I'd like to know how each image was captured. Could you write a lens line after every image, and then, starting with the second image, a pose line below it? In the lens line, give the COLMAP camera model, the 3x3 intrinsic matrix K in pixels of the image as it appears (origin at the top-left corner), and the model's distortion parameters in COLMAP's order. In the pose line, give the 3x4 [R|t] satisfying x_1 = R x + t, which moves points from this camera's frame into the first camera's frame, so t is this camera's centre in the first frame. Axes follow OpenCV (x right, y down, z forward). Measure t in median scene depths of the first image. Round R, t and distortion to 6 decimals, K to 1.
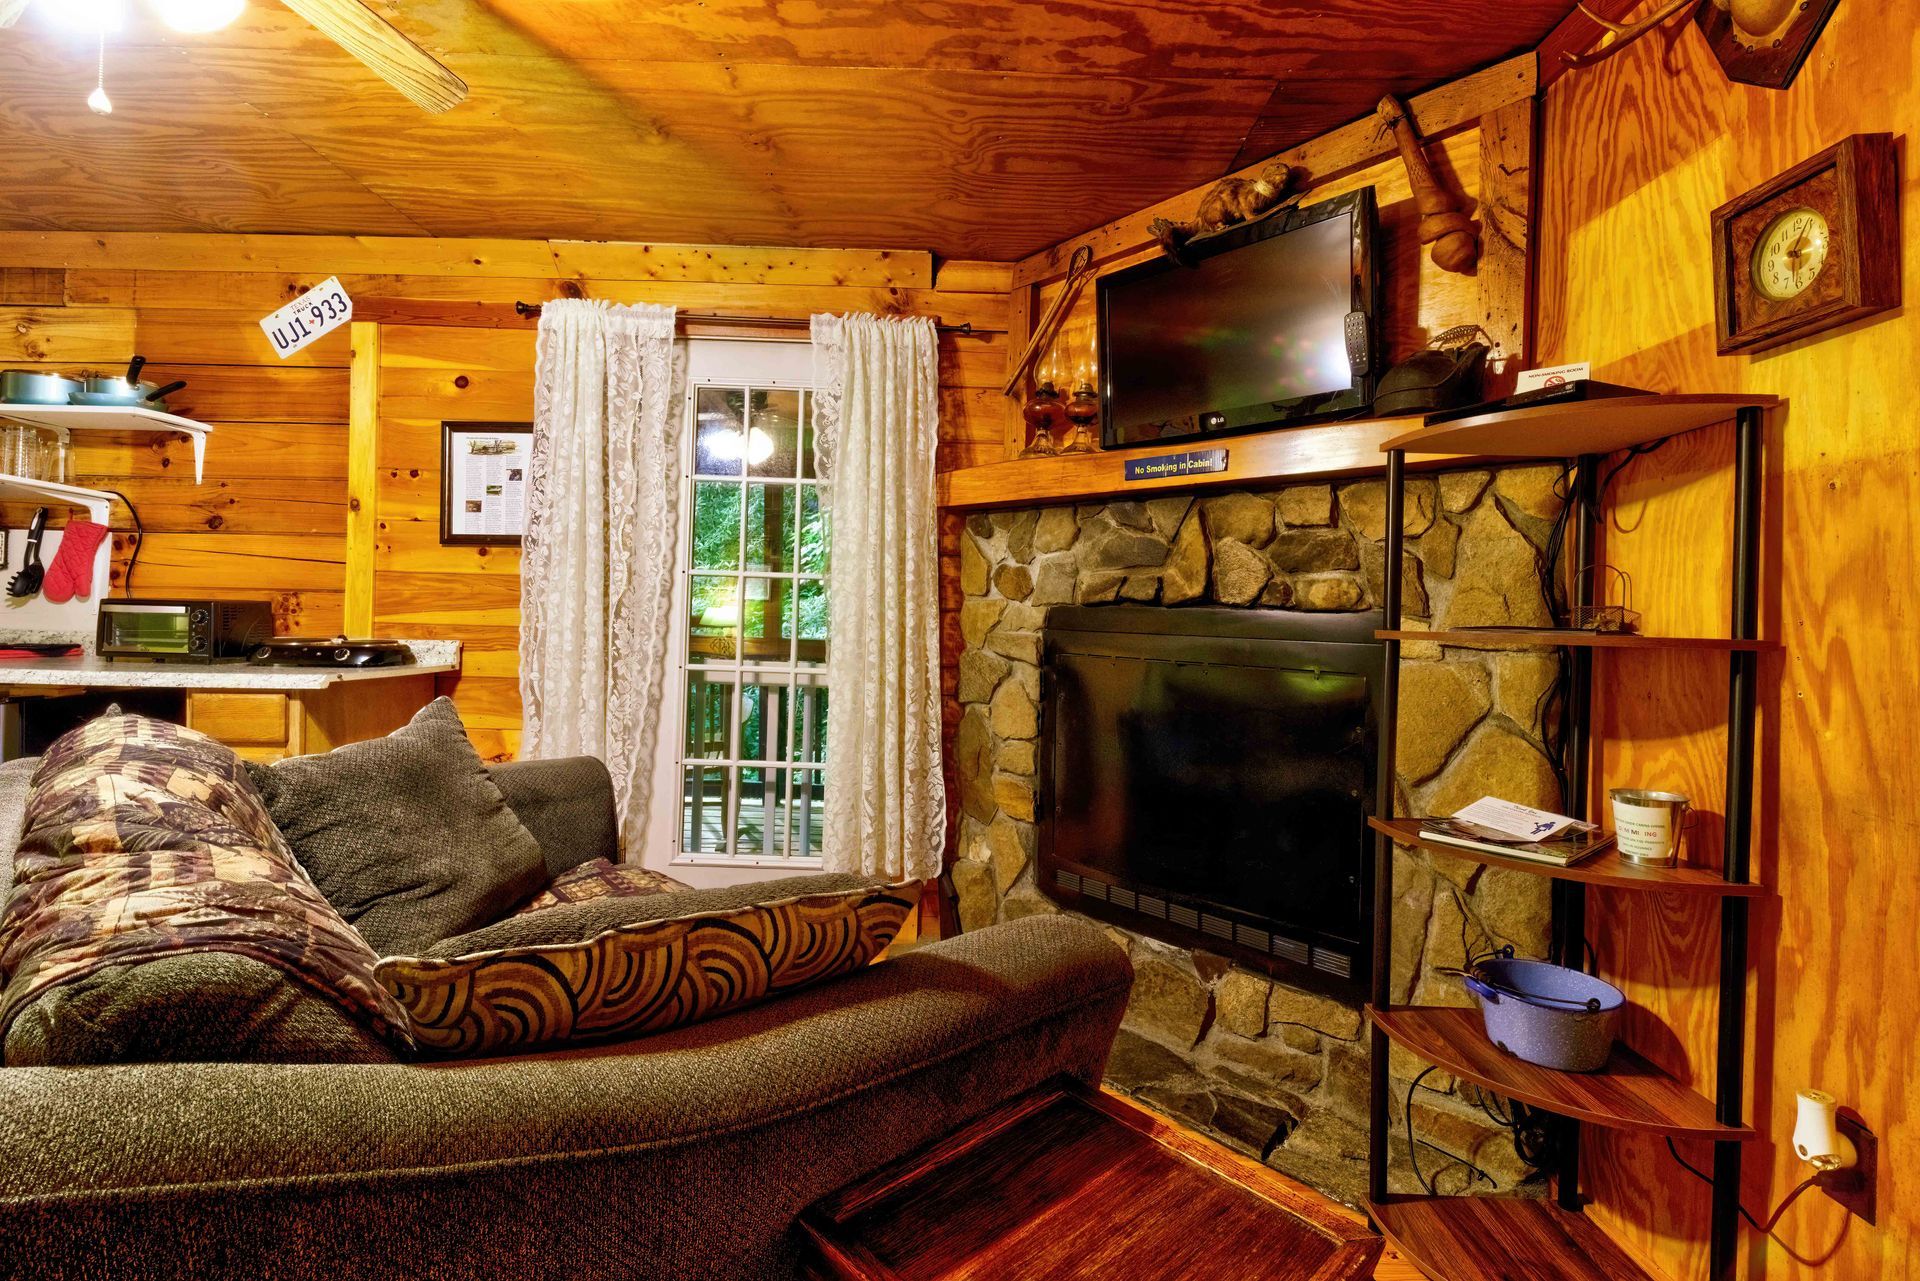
lens RADIAL K [[877.4, 0, 970.1], [0, 877.4, 616.1], [0, 0, 1]] dist [0.020943, -0.014712]
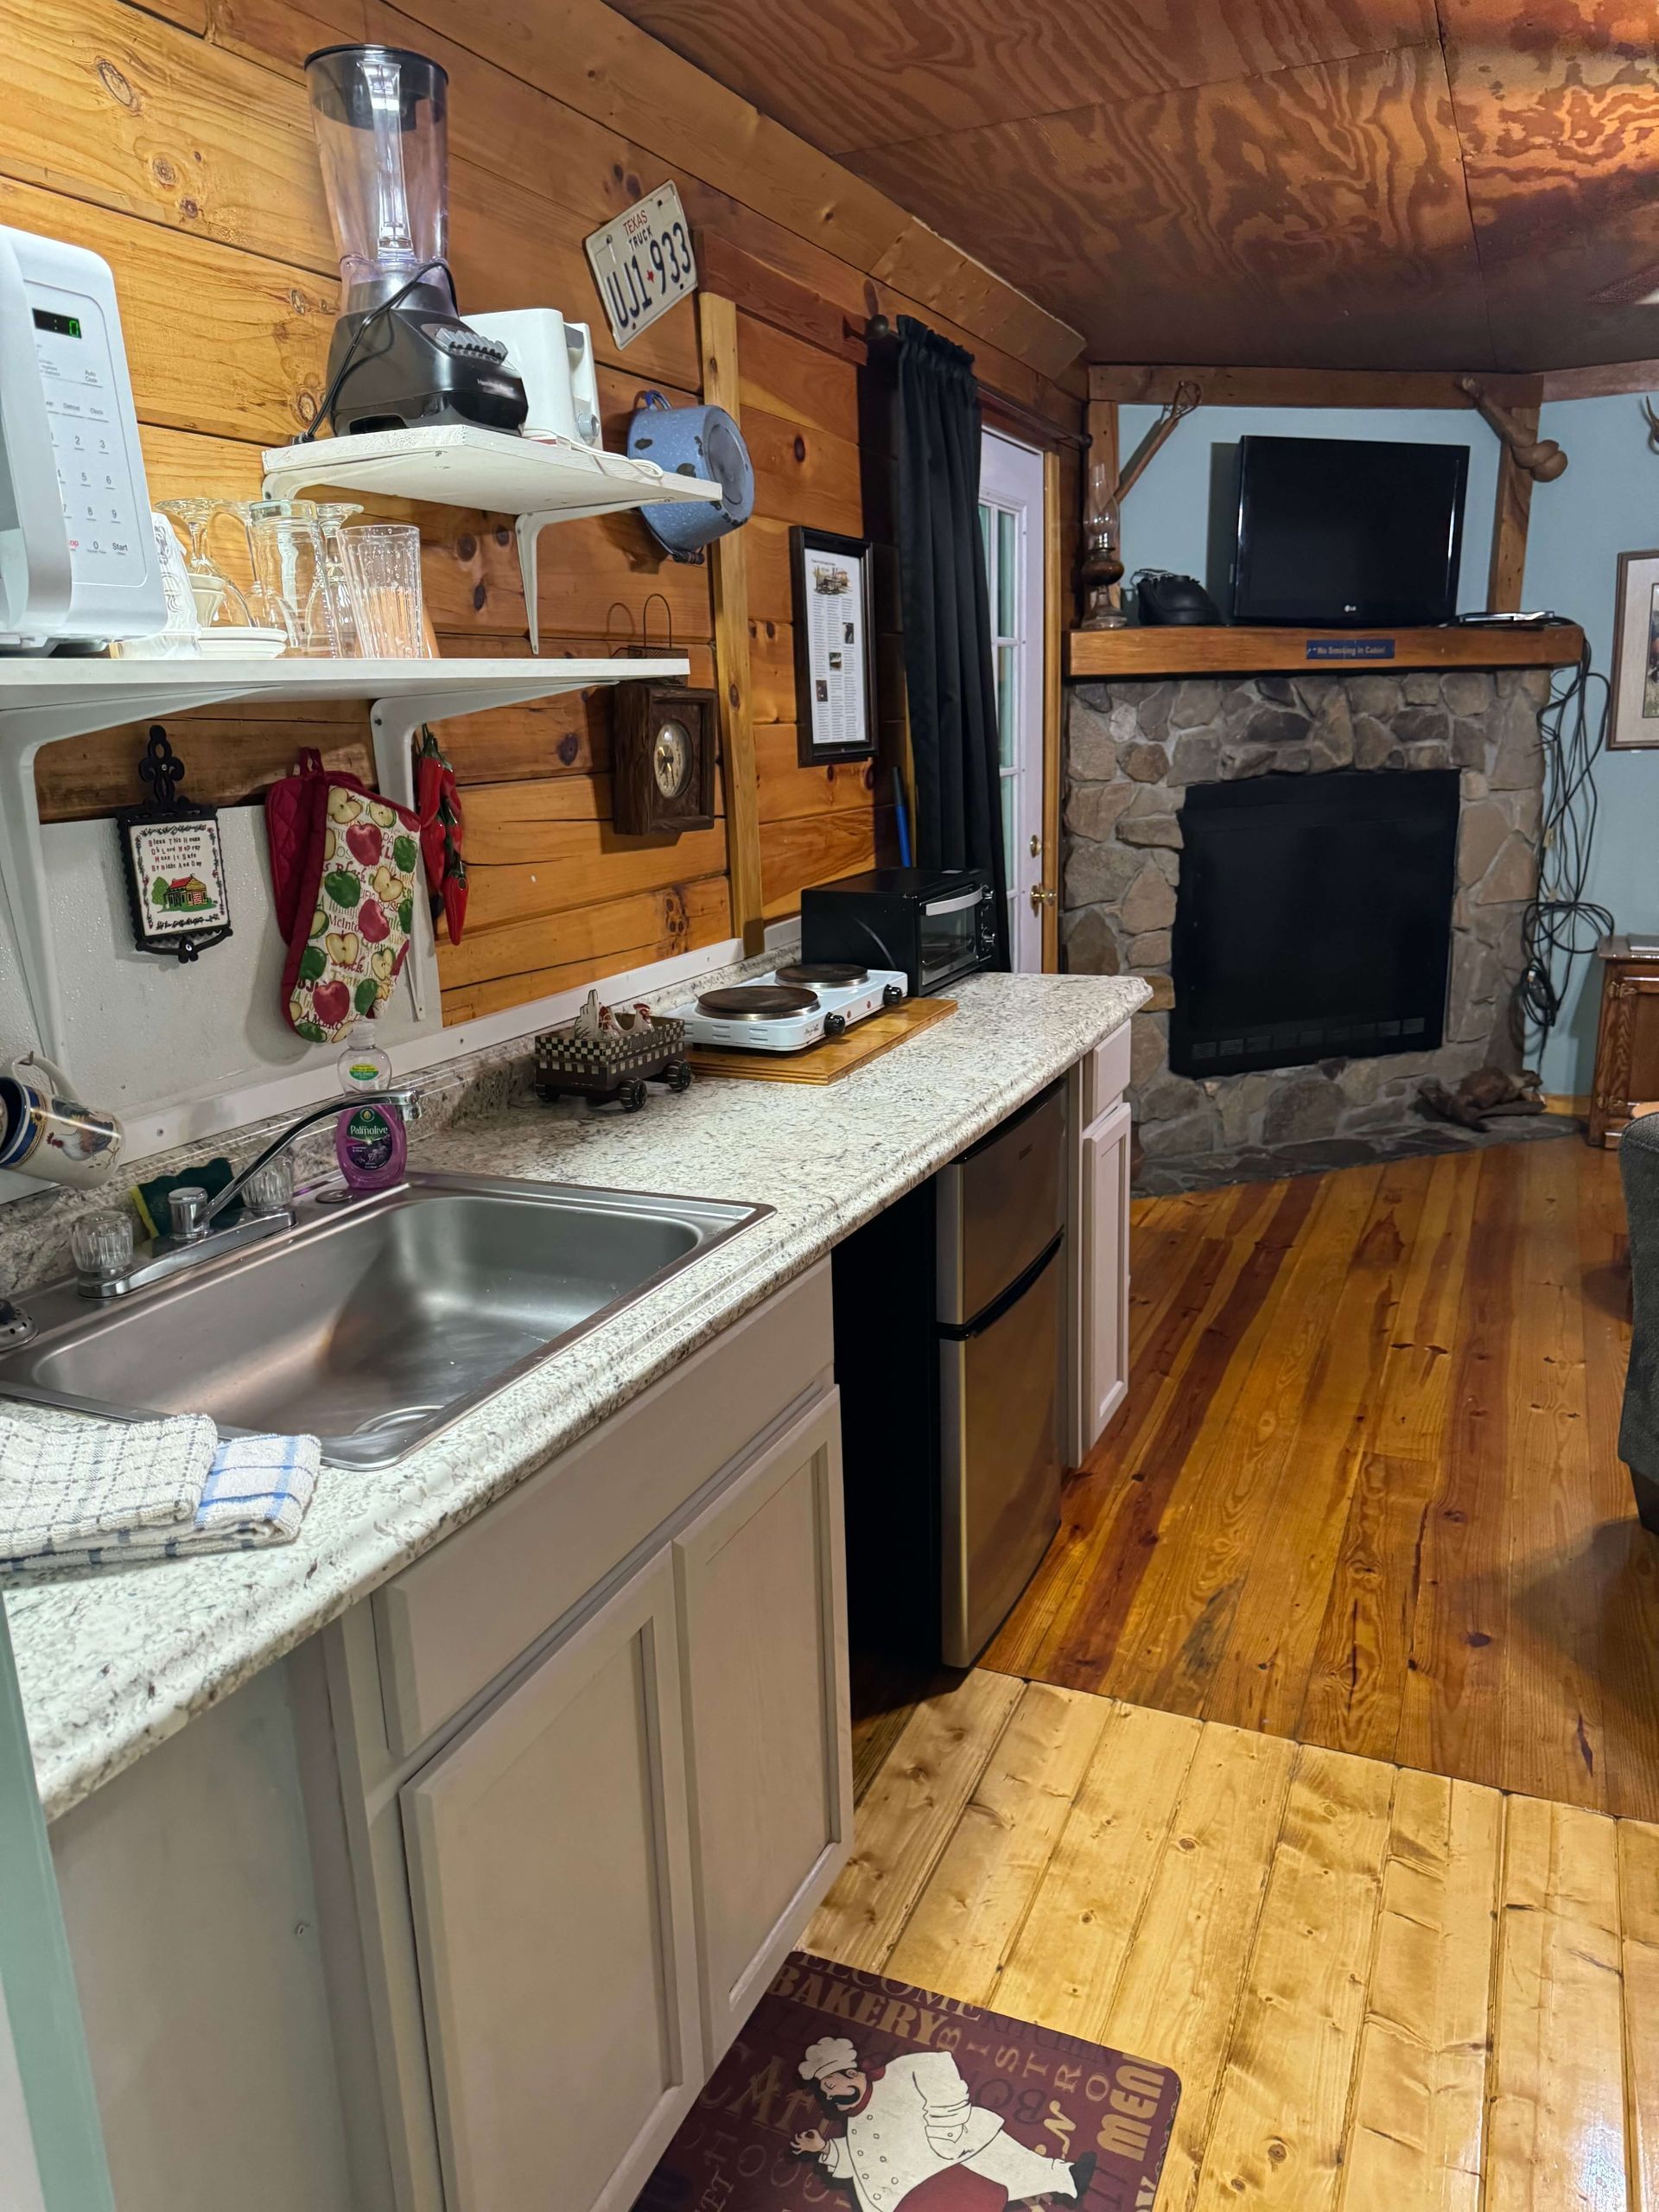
lens RADIAL K [[1560.5, 0, 826.9], [0, 1560.5, 1112.9], [0, 0, 1]] dist [0.182545, -0.417017]
pose [[0.406682, -0.264739, 0.874370, -1.586771], [0.046380, 0.961840, 0.269651, -0.143106], [-0.912392, -0.069109, 0.403442, 0.590146]]
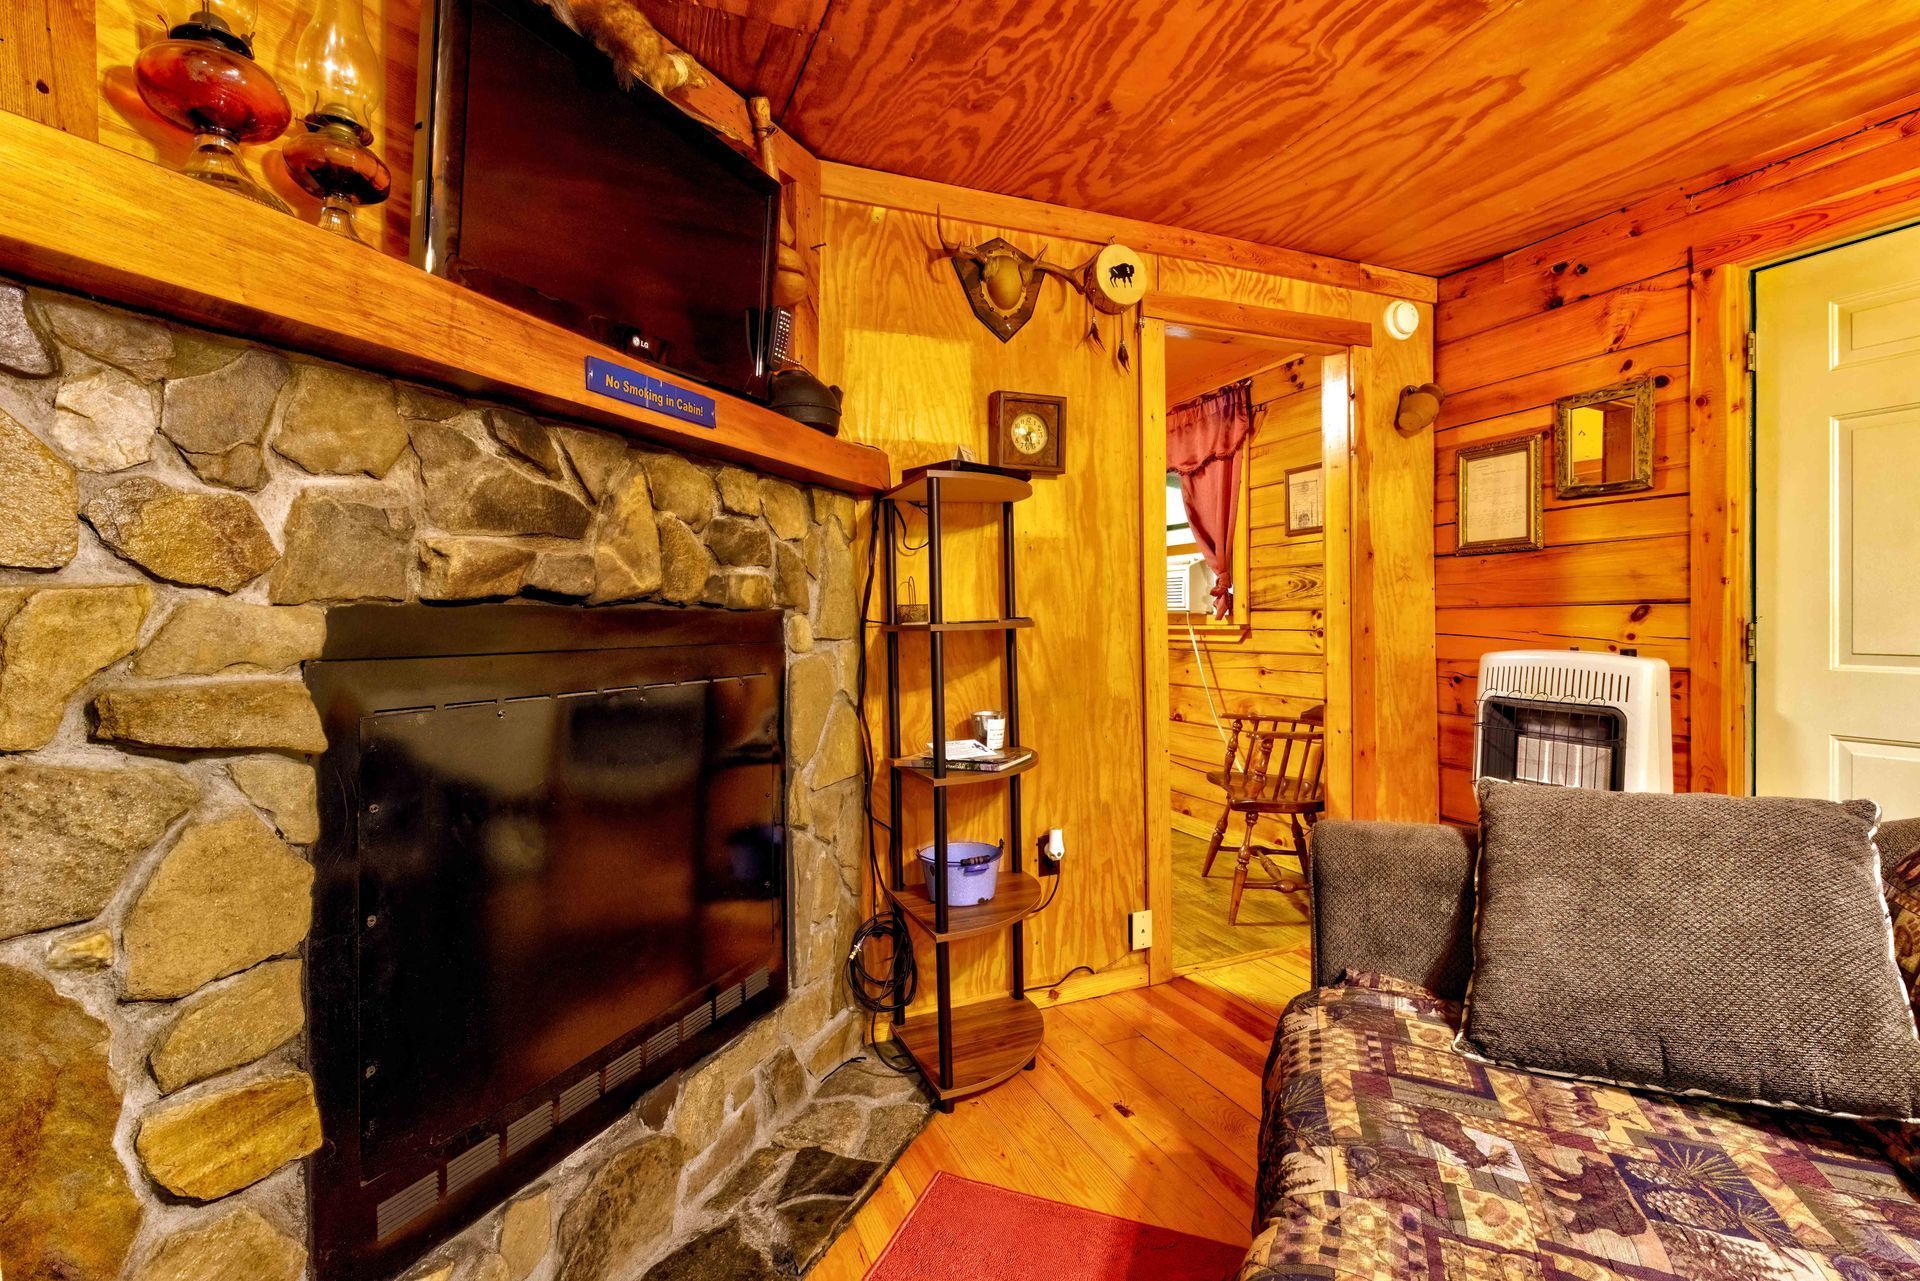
lens RADIAL K [[877.4, 0, 970.1], [0, 877.4, 616.1], [0, 0, 1]] dist [0.020943, -0.014712]
pose [[-0.396825, -0.013399, 0.917796, -0.383964], [0.010026, 0.999771, 0.018931, -0.010019], [-0.917839, 0.016714, -0.396600, 0.829563]]
